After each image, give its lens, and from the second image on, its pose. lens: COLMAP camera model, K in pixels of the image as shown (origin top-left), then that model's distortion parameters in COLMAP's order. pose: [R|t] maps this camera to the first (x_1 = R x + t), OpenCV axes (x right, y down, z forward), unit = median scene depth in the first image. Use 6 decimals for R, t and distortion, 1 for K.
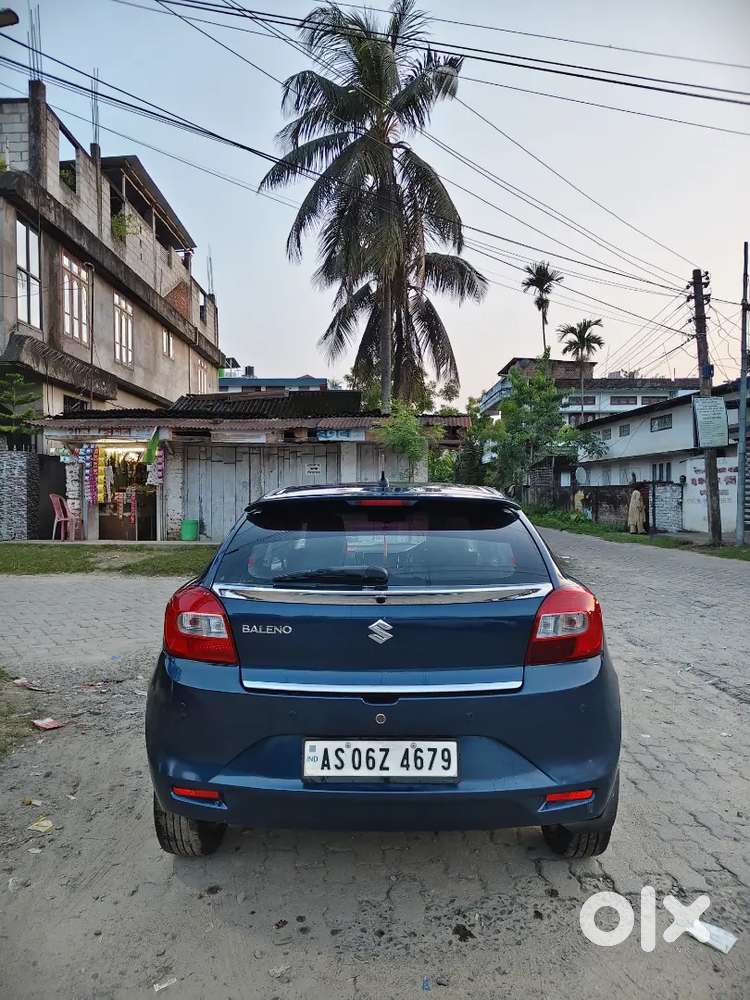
lens RADIAL K [[690.9, 0, 375.0], [0, 690.9, 500.0], [0, 0, 1]] dist [0.068421, -0.084538]
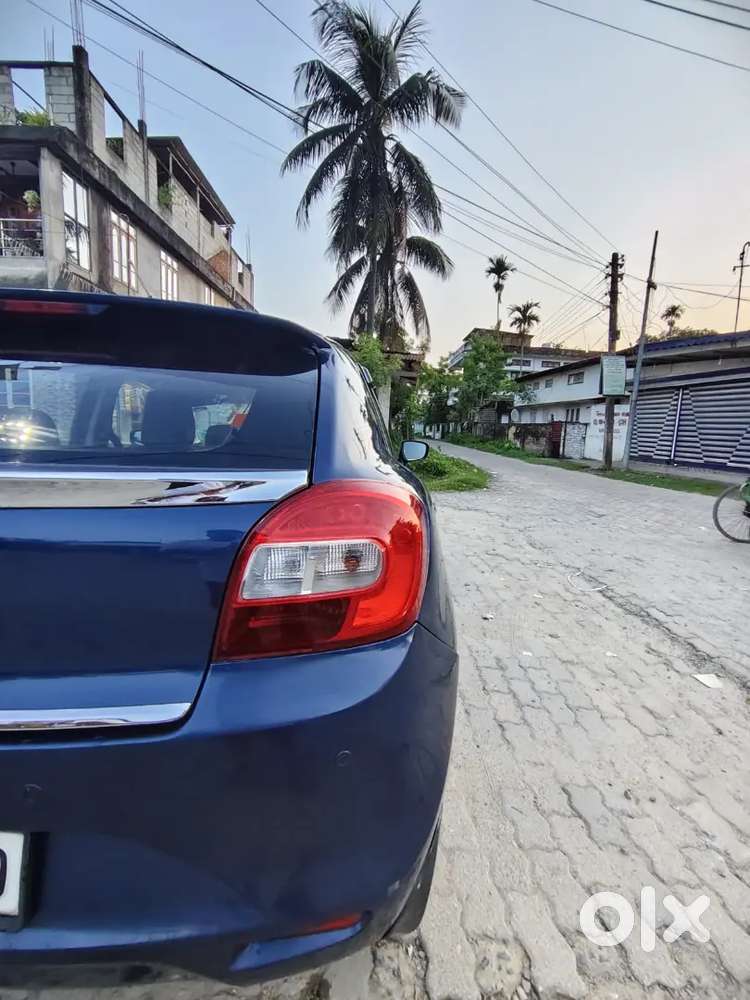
lens RADIAL K [[471.8, 0, 378.8], [0, 471.8, 495.6], [0, 0, 1]] dist [-0.037091, 0.023861]
pose [[0.998694, 0.049914, 0.010857, 0.044460], [-0.050927, 0.989441, 0.135696, 0.013899], [-0.003969, -0.136072, 0.990691, 0.105972]]
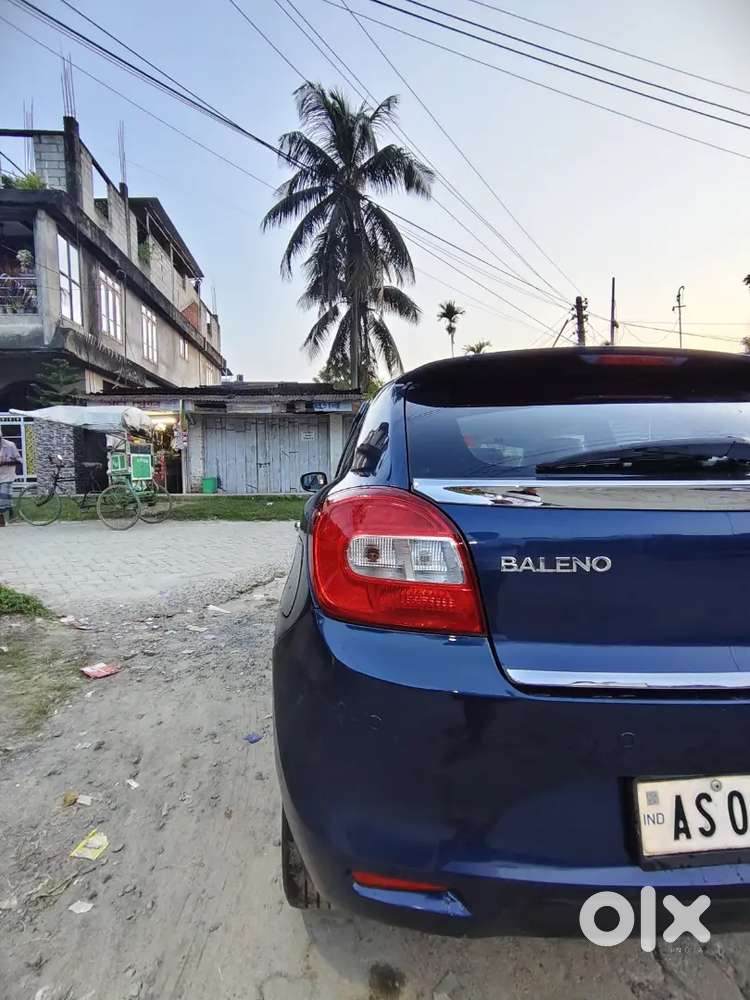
lens RADIAL K [[471.8, 0, 378.8], [0, 471.8, 495.6], [0, 0, 1]] dist [-0.037091, 0.023861]
pose [[0.994030, -0.013510, 0.108272, -0.043798], [0.008003, 0.998659, 0.051142, 0.017110], [-0.108817, -0.049971, 0.992805, 0.097379]]
